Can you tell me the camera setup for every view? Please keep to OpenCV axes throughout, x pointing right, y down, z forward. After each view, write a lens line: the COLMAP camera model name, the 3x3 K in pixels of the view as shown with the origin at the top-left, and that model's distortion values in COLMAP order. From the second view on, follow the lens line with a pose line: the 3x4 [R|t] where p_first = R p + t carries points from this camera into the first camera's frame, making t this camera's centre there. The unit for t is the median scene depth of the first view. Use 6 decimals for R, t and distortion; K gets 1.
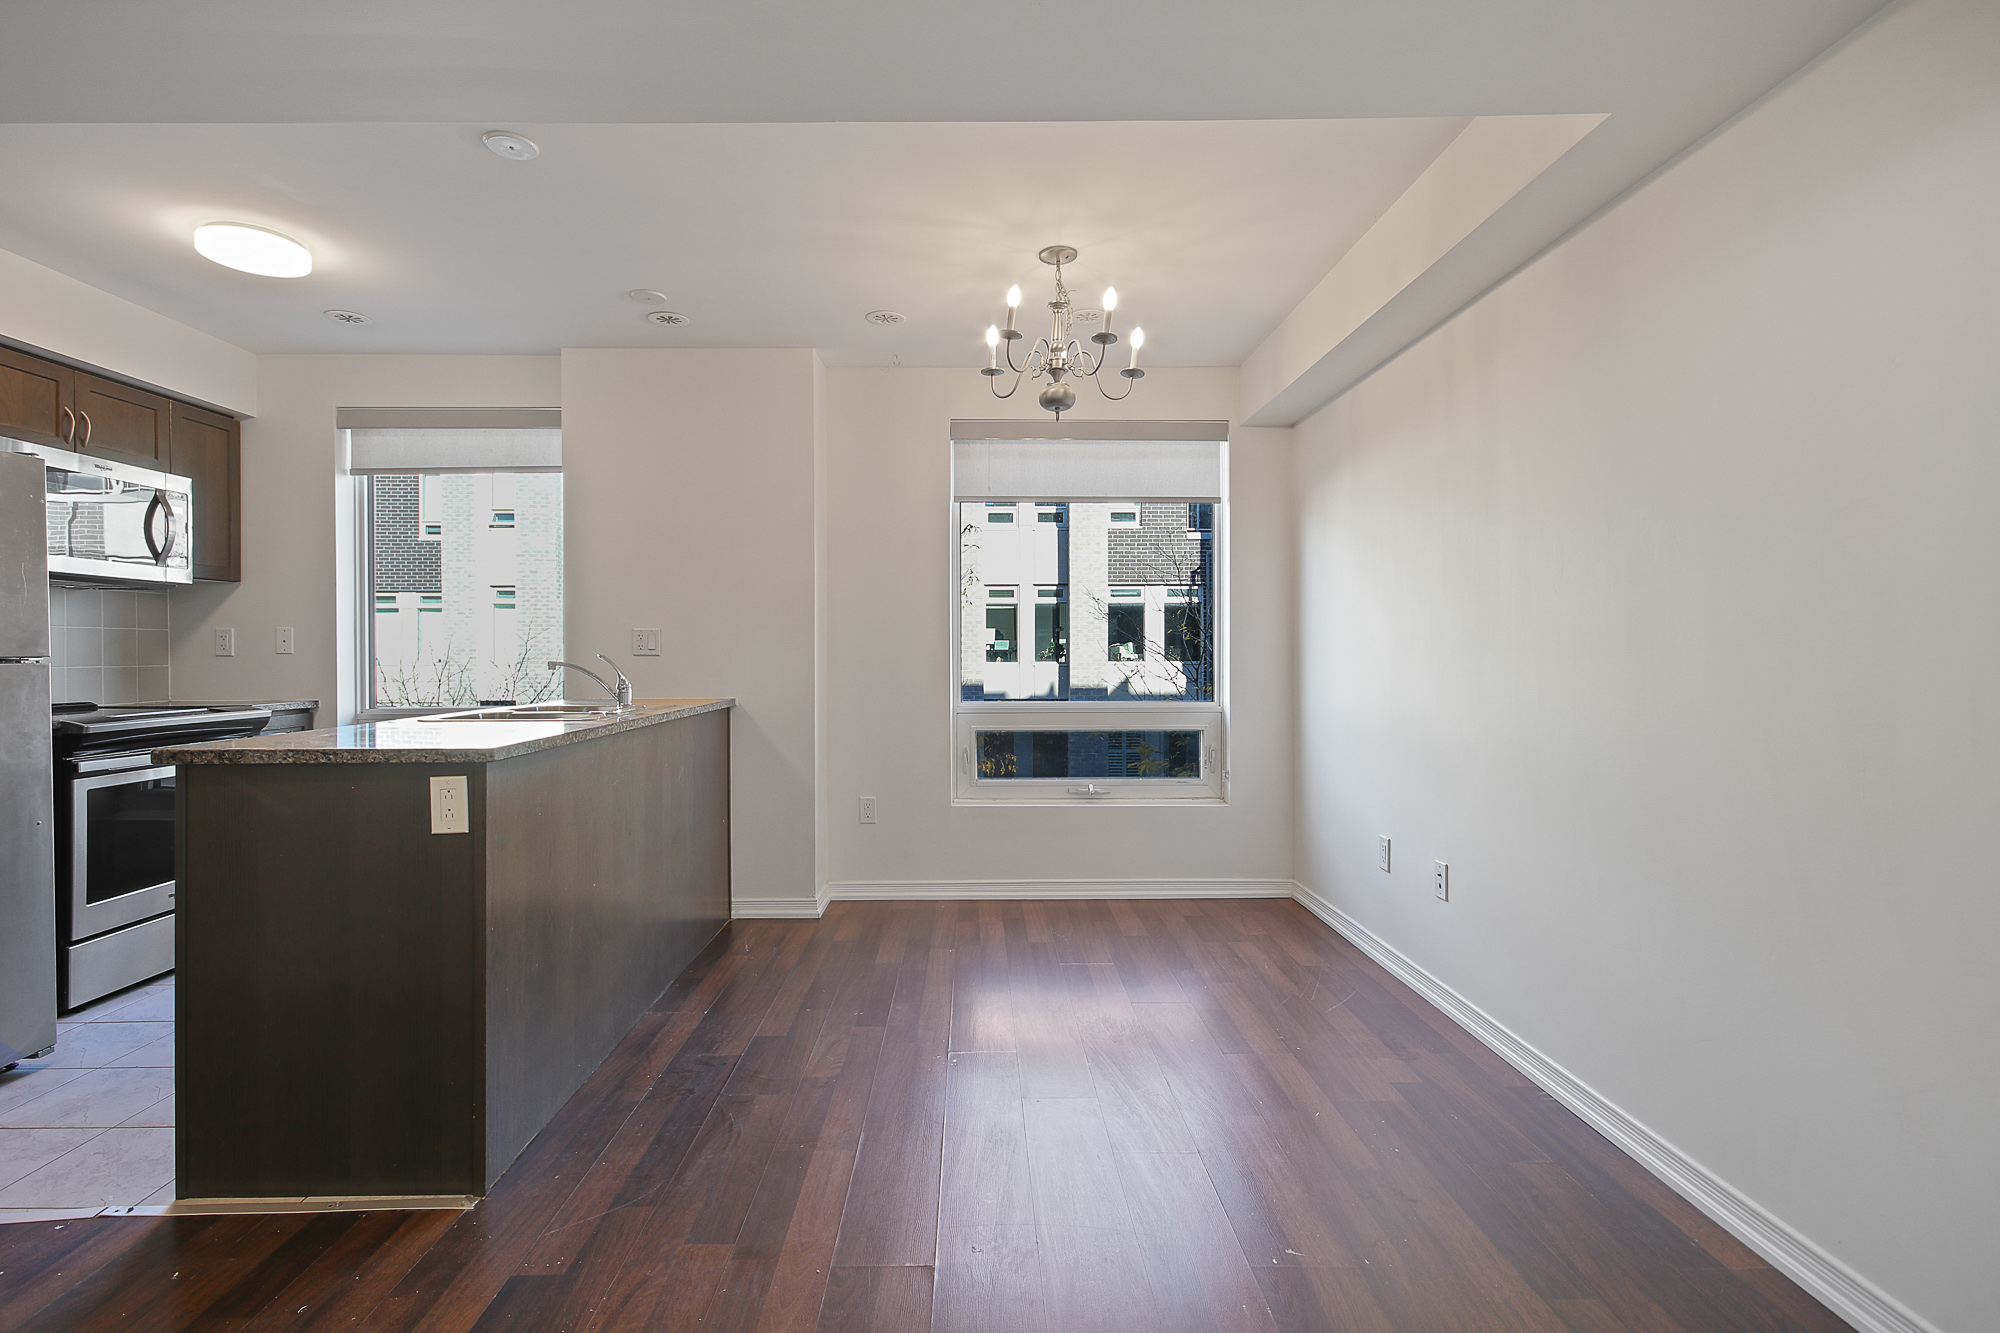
lens RADIAL K [[950.0, 0, 986.8], [0, 950.0, 659.9], [0, 0, 1]] dist [0.012857, -0.000837]
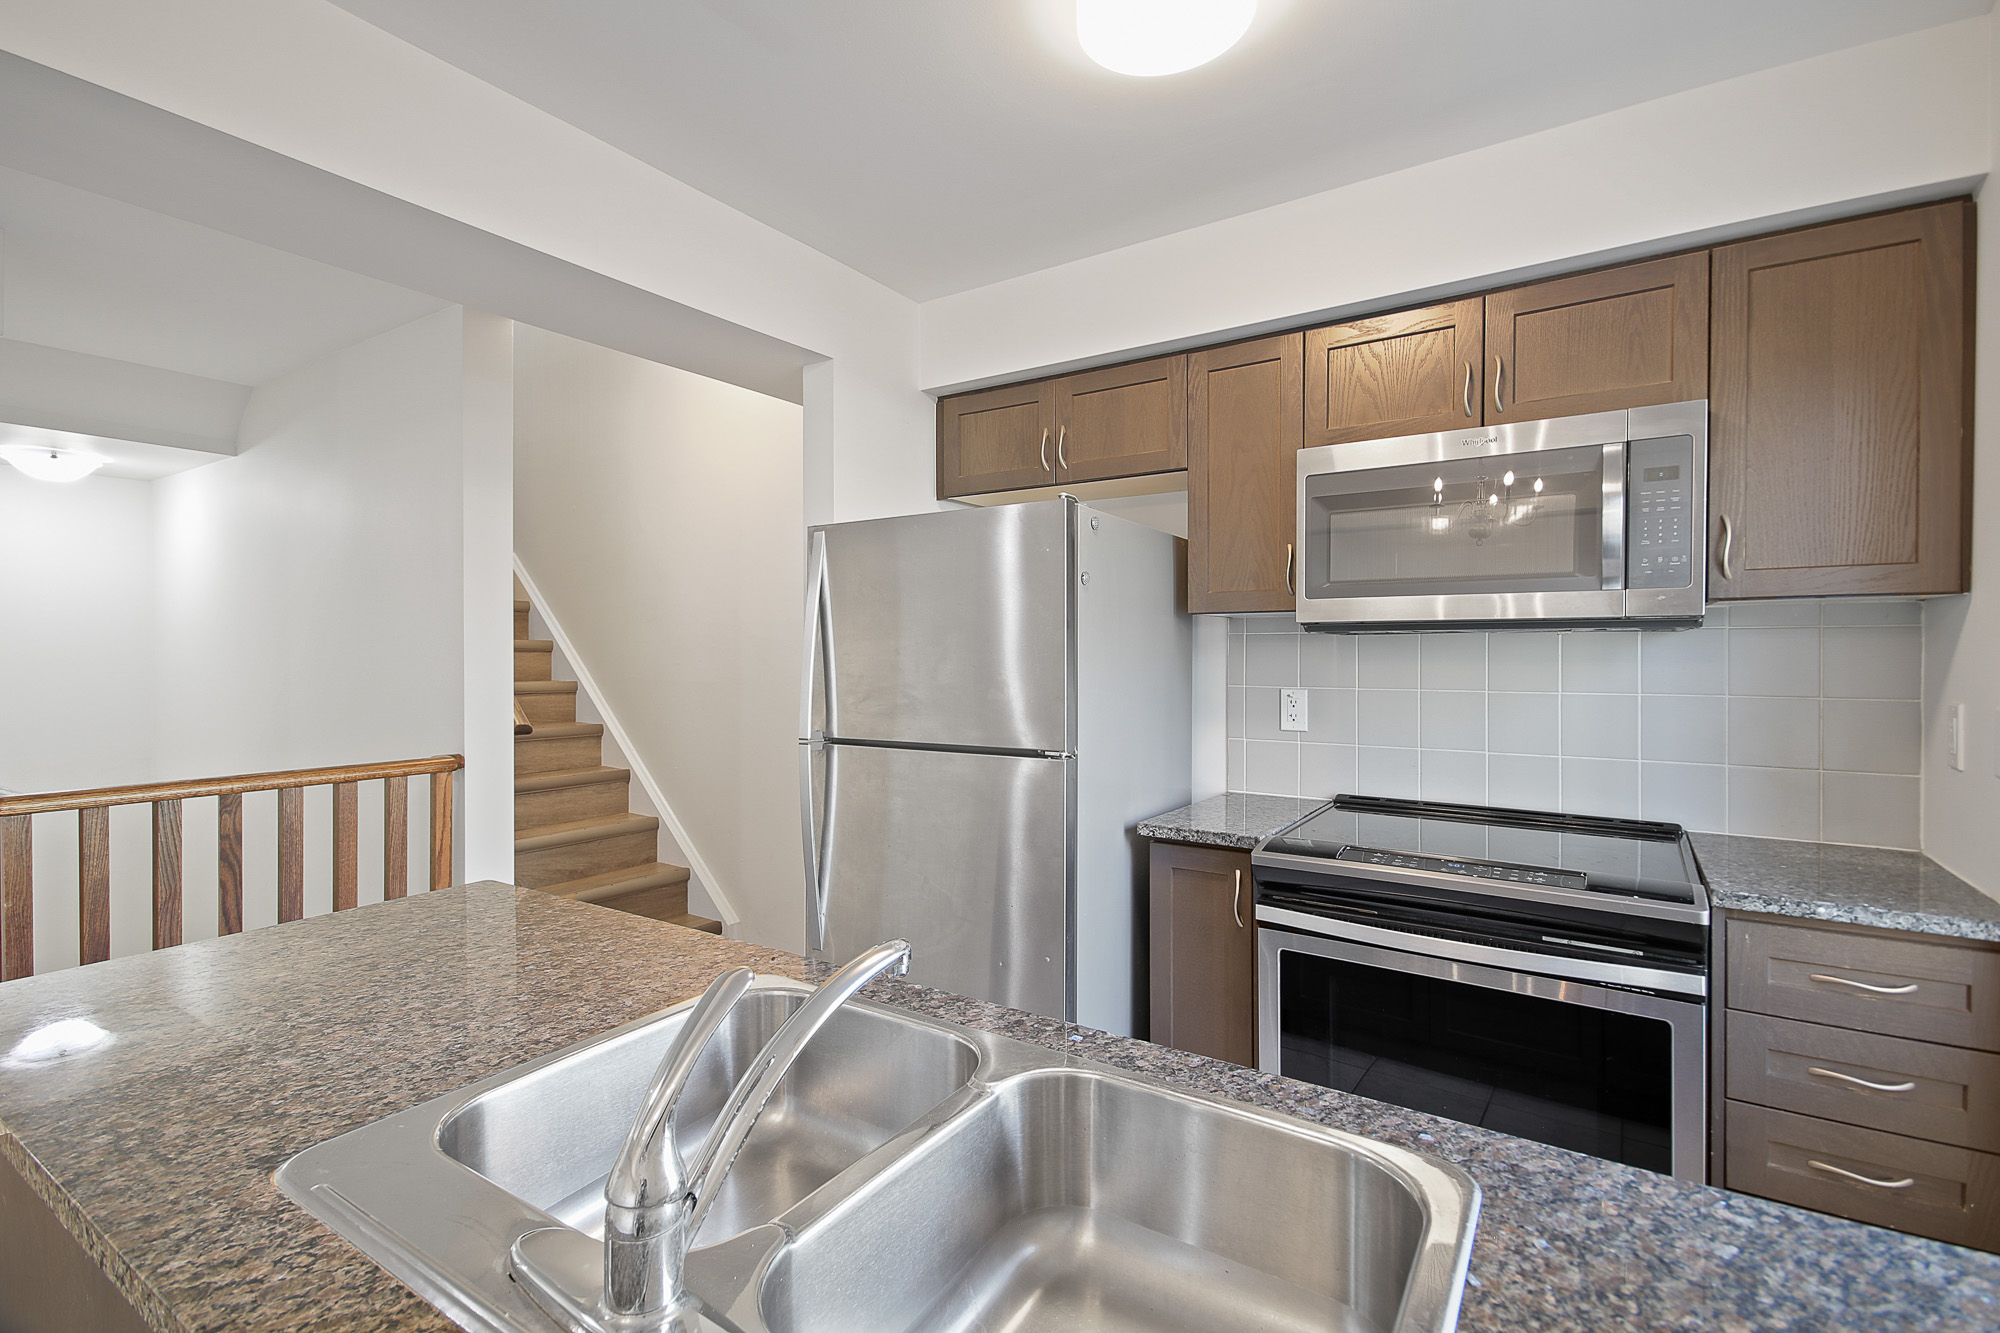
lens RADIAL K [[940.7, 0, 981.1], [0, 940.7, 657.6], [0, 0, 1]] dist [0.002359, -0.001968]
pose [[-0.563116, 0.006451, -0.826353, -0.208969], [-0.005268, 0.999921, 0.011397, -0.056924], [0.826361, 0.010771, -0.563038, 0.892324]]
